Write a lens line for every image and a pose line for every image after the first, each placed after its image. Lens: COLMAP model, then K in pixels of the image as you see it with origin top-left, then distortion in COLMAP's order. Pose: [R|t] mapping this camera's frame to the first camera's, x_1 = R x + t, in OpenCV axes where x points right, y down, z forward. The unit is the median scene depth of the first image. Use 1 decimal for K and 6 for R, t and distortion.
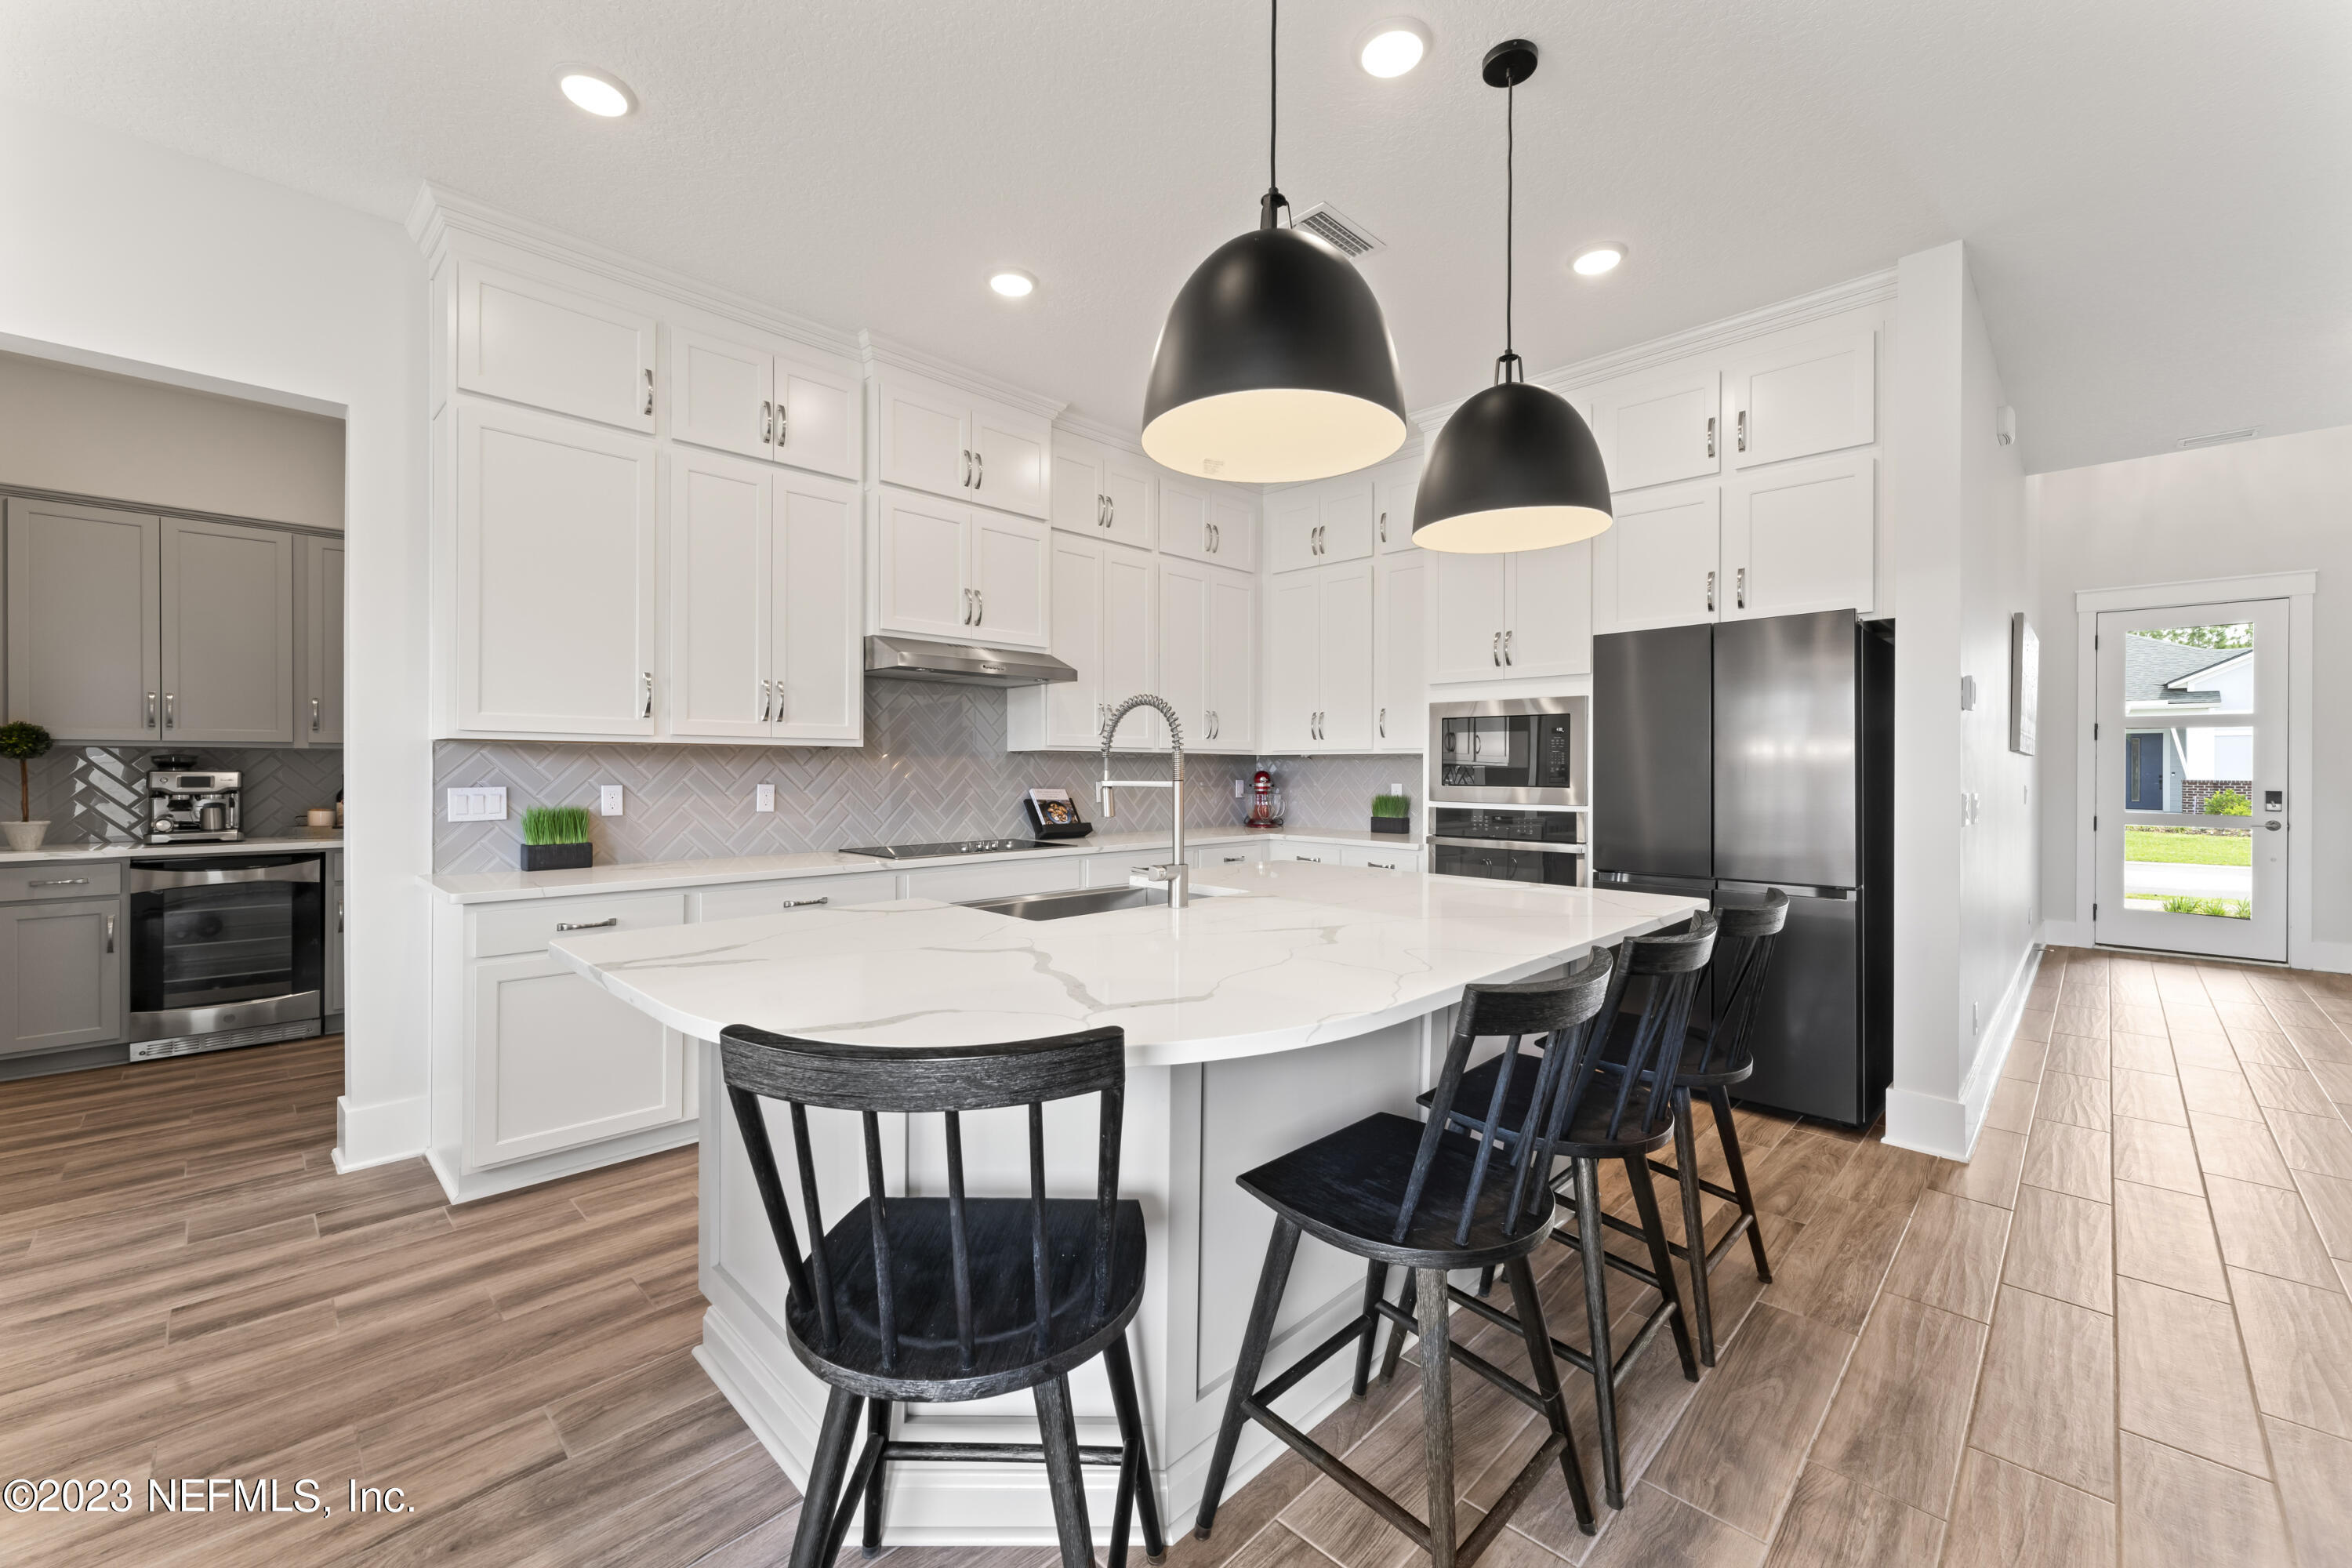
lens RADIAL K [[941.6, 0, 1188.6], [0, 941.6, 767.4], [0, 0, 1]] dist [0.002064, -0.000117]
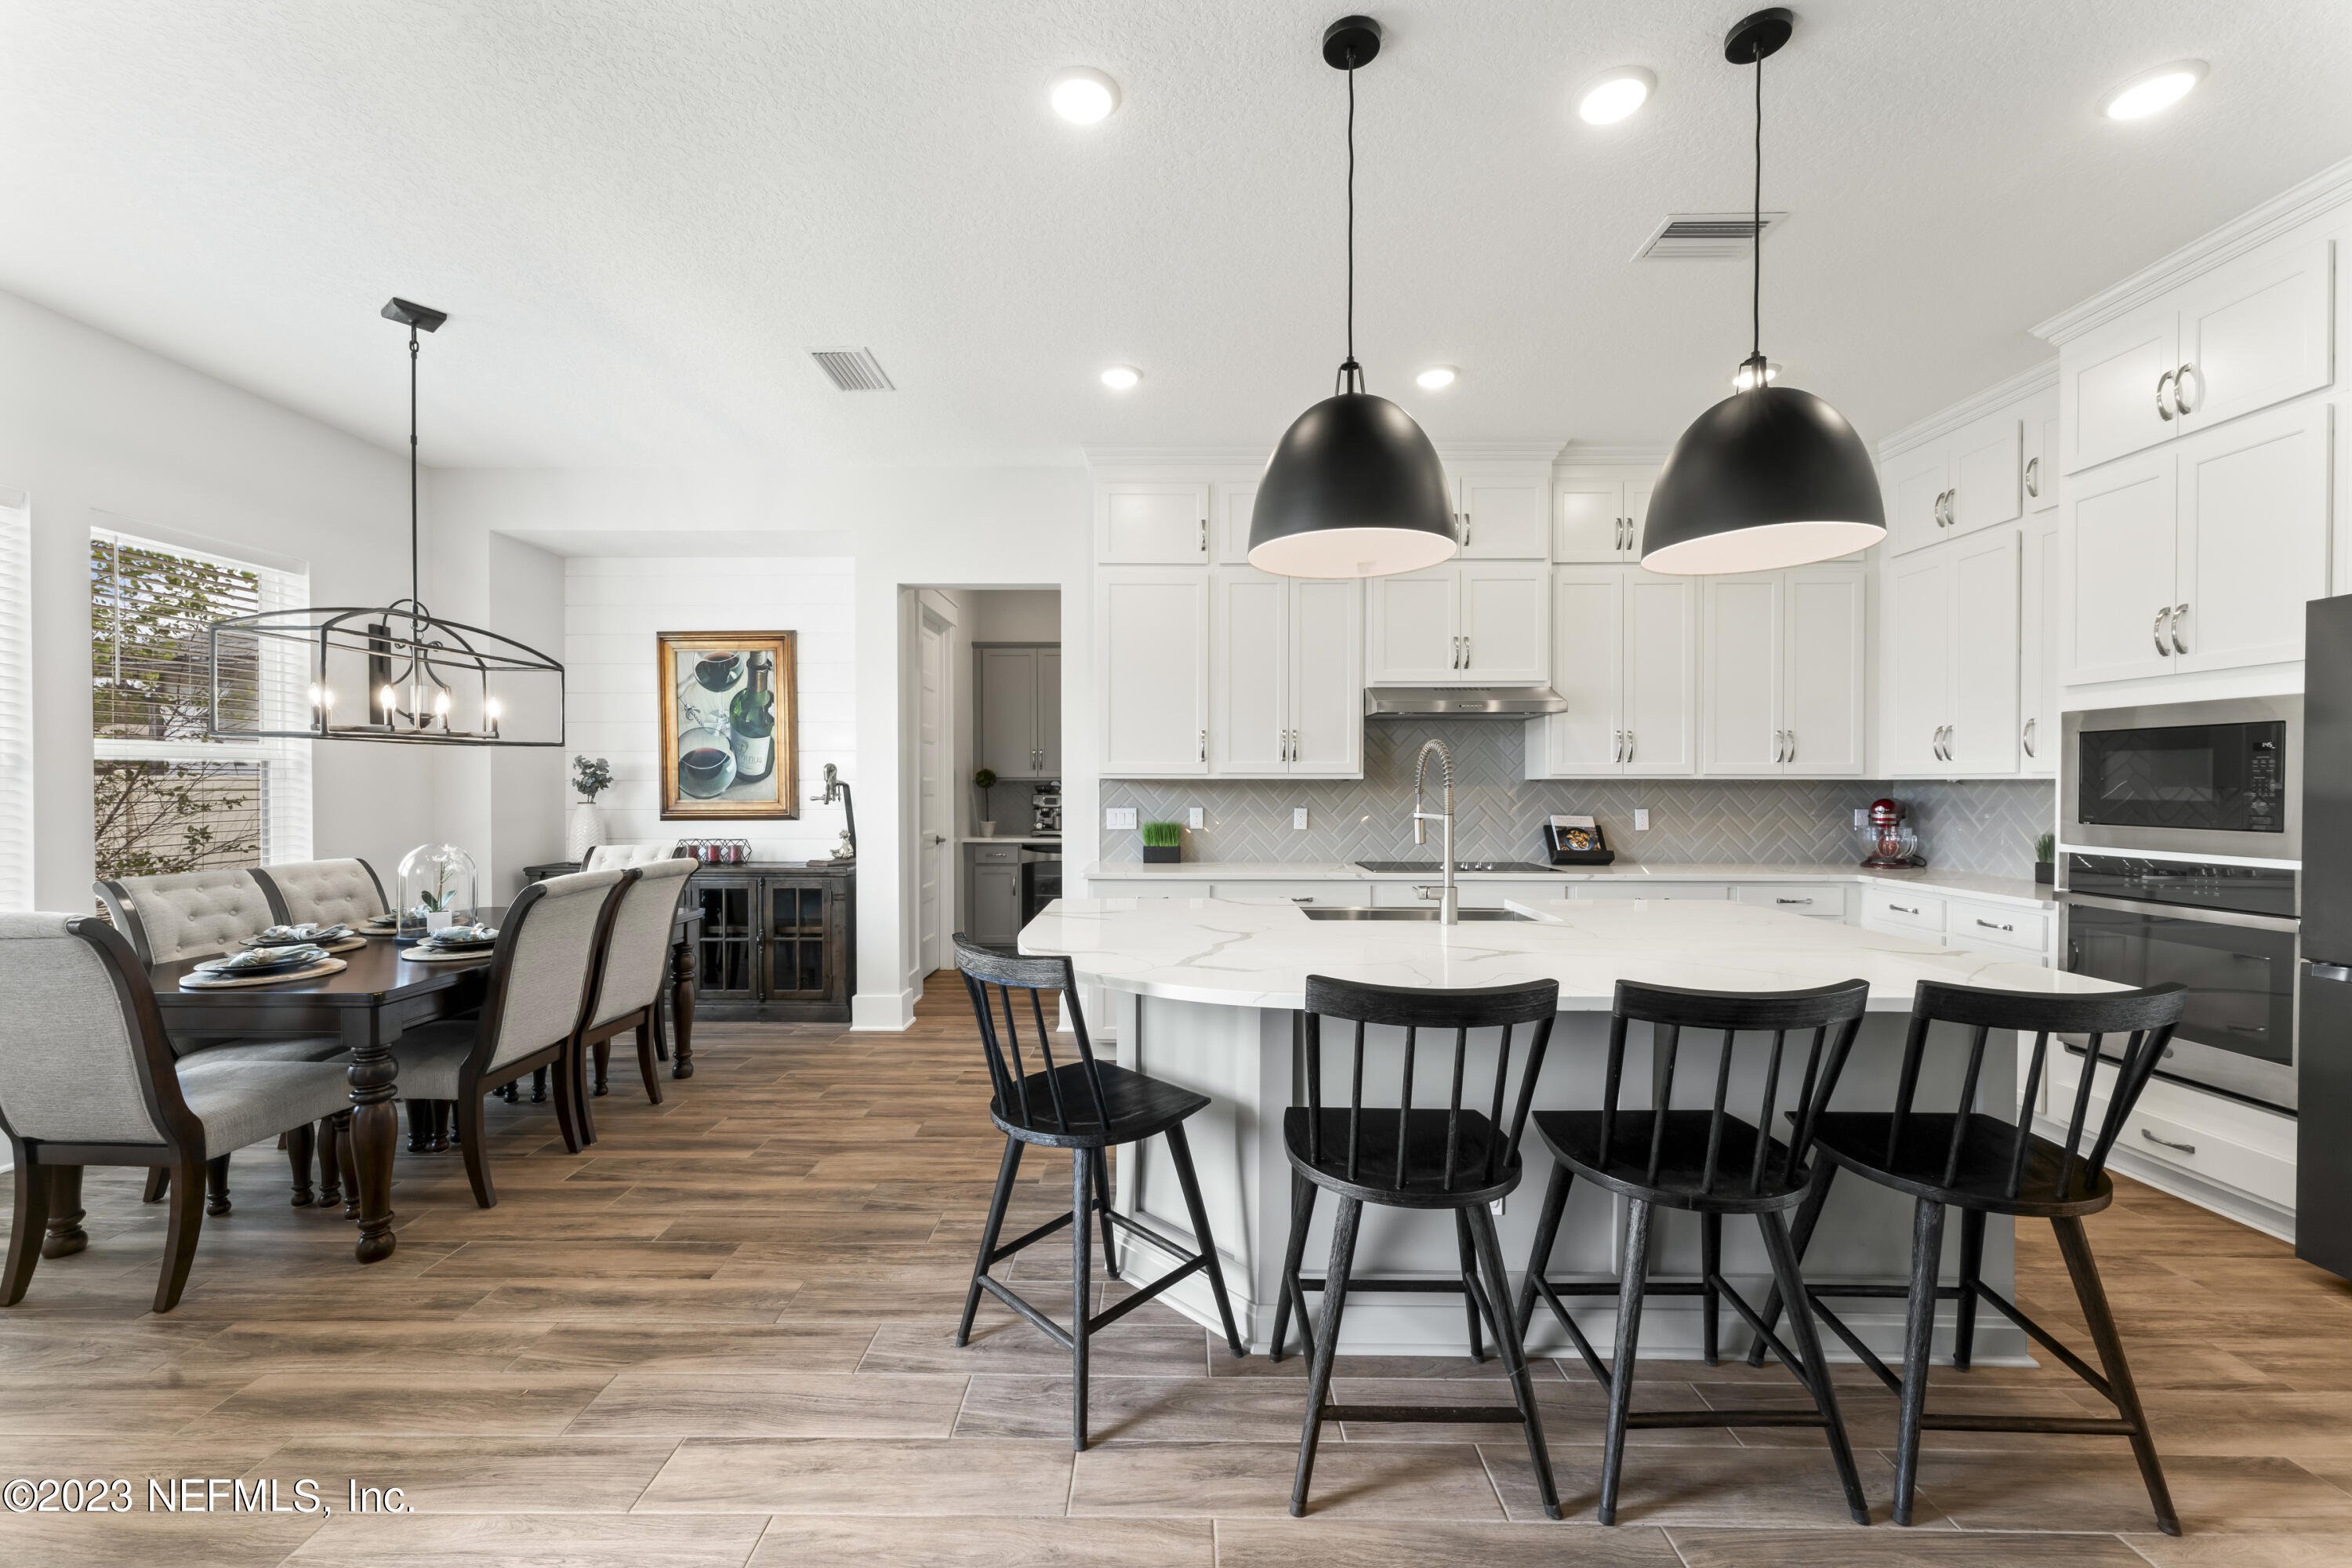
lens RADIAL K [[942.6, 0, 1163.6], [0, 942.6, 789.5], [0, 0, 1]] dist [0.002141, -0.000020]
pose [[0.687509, 0.001883, -0.726174, 0.332905], [0.001575, 0.999990, 0.004084, -0.012152], [0.726174, -0.003951, 0.687499, -0.027115]]
